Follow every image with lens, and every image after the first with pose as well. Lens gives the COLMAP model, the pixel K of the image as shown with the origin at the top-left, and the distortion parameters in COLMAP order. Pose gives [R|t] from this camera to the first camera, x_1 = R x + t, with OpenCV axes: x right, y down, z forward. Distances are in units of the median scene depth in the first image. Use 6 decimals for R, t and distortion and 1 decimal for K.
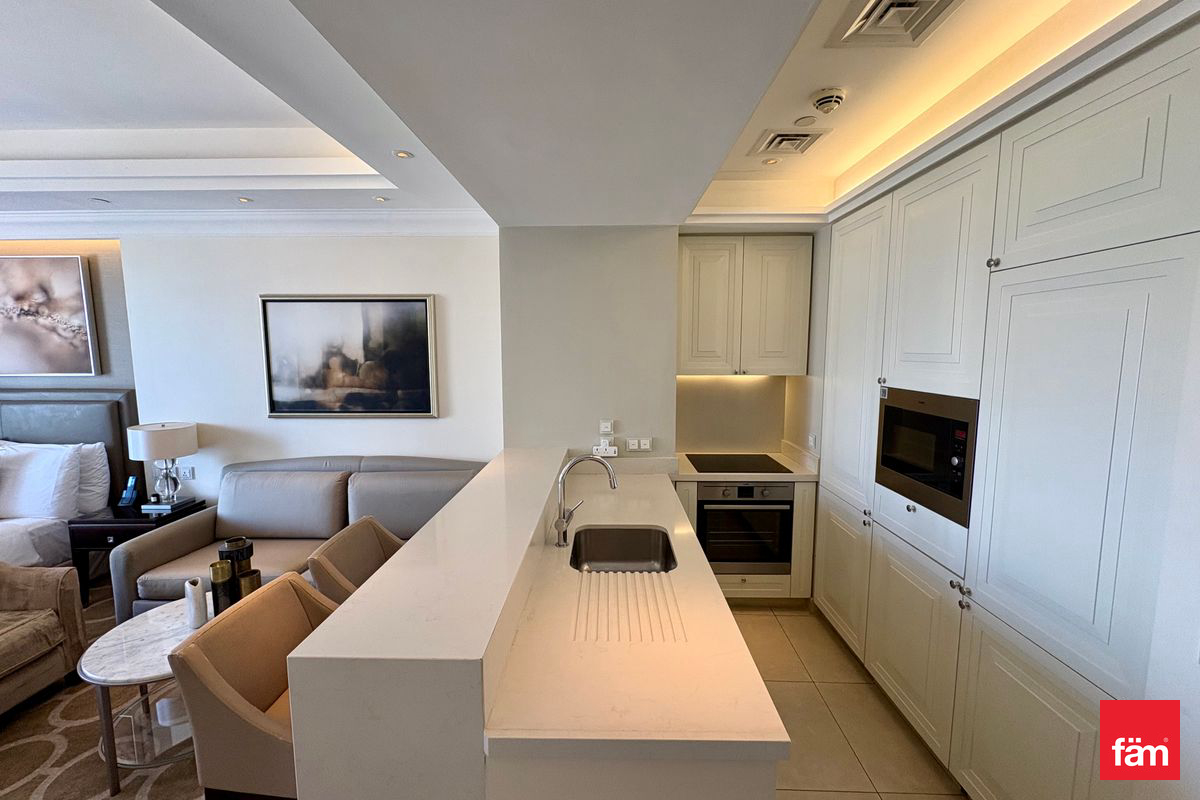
lens RADIAL K [[478.7, 0, 602.0], [0, 478.7, 401.8], [0, 0, 1]] dist [0.000884, 0.000077]
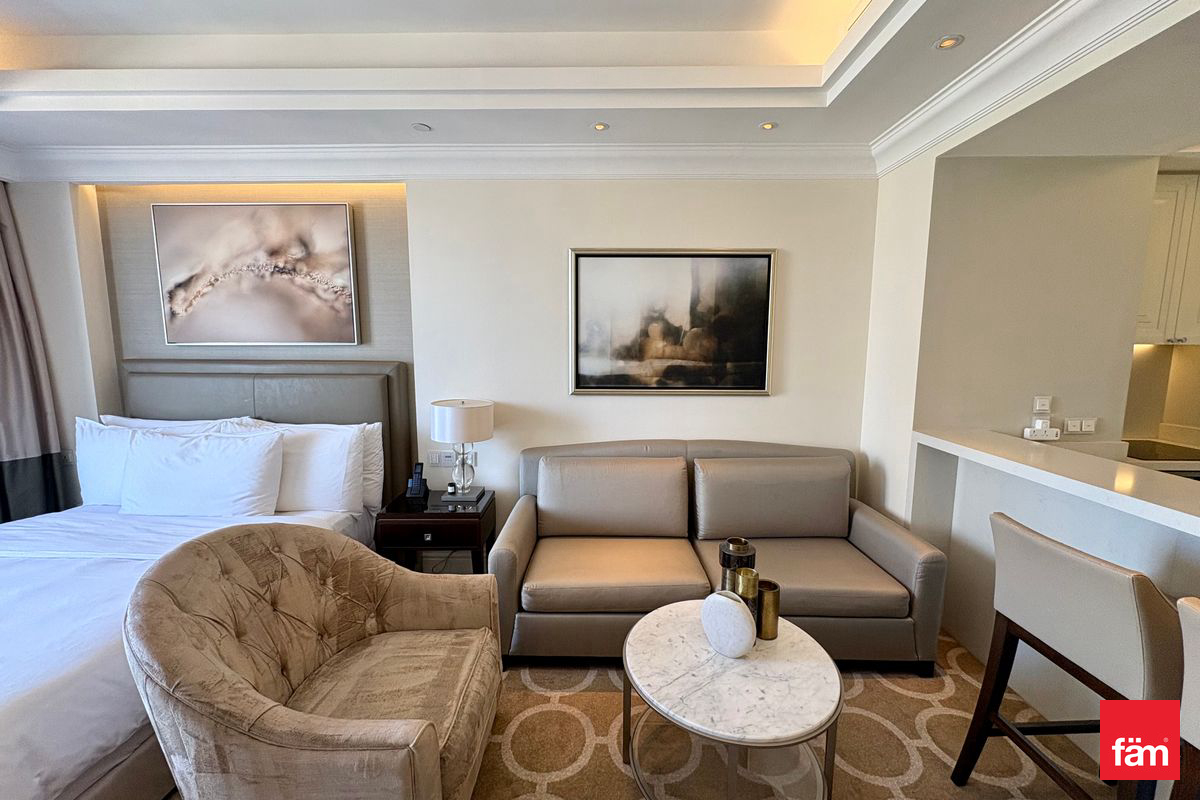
lens RADIAL K [[478.7, 0, 600.3], [0, 478.7, 402.1], [0, 0, 1]] dist [0.000884, 0.000077]
pose [[0.999992, 0.003995, 0.000722, -0.652102], [-0.004007, 0.999841, 0.017375, 0.031880], [-0.000653, -0.017378, 0.999849, 0.149449]]
